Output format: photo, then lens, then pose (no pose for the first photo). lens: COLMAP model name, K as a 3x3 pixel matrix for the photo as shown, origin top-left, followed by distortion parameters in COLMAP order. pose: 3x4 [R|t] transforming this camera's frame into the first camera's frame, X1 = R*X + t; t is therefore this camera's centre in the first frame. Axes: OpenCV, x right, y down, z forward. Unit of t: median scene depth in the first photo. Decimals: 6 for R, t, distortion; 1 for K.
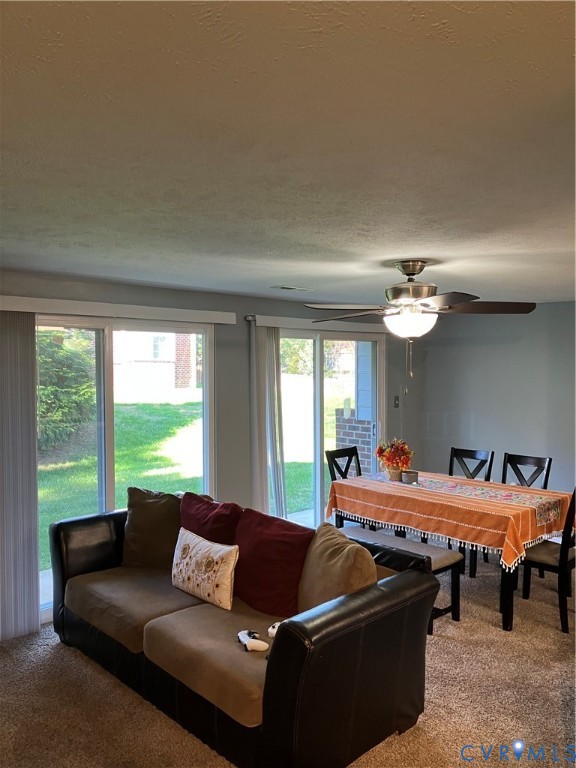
lens RADIAL K [[630.3, 0, 284.9], [0, 630.3, 384.6], [0, 0, 1]] dist [0.017176, -0.005319]
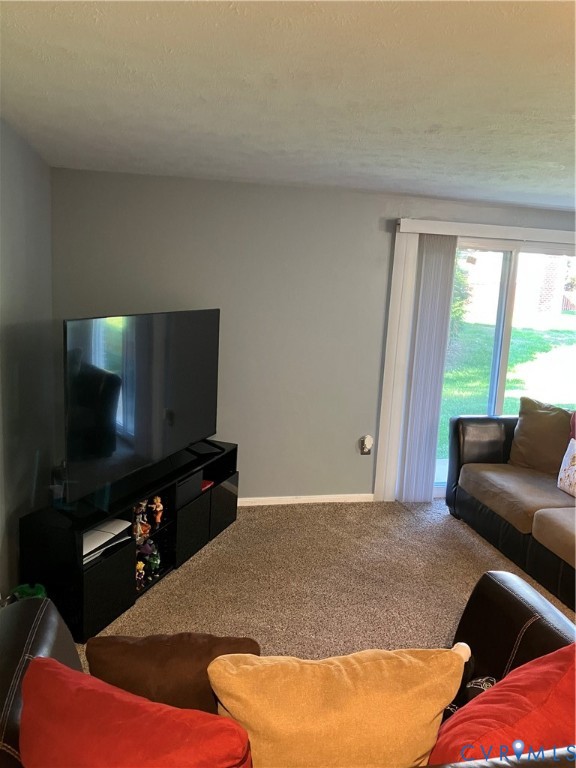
lens RADIAL K [[630.3, 0, 294.8], [0, 630.3, 383.4], [0, 0, 1]] dist [0.017176, -0.005319]
pose [[0.863268, 0.128945, -0.487997, -0.053515], [-0.068245, 0.987758, 0.140272, 0.010480], [0.500111, -0.087789, 0.861500, -0.166677]]
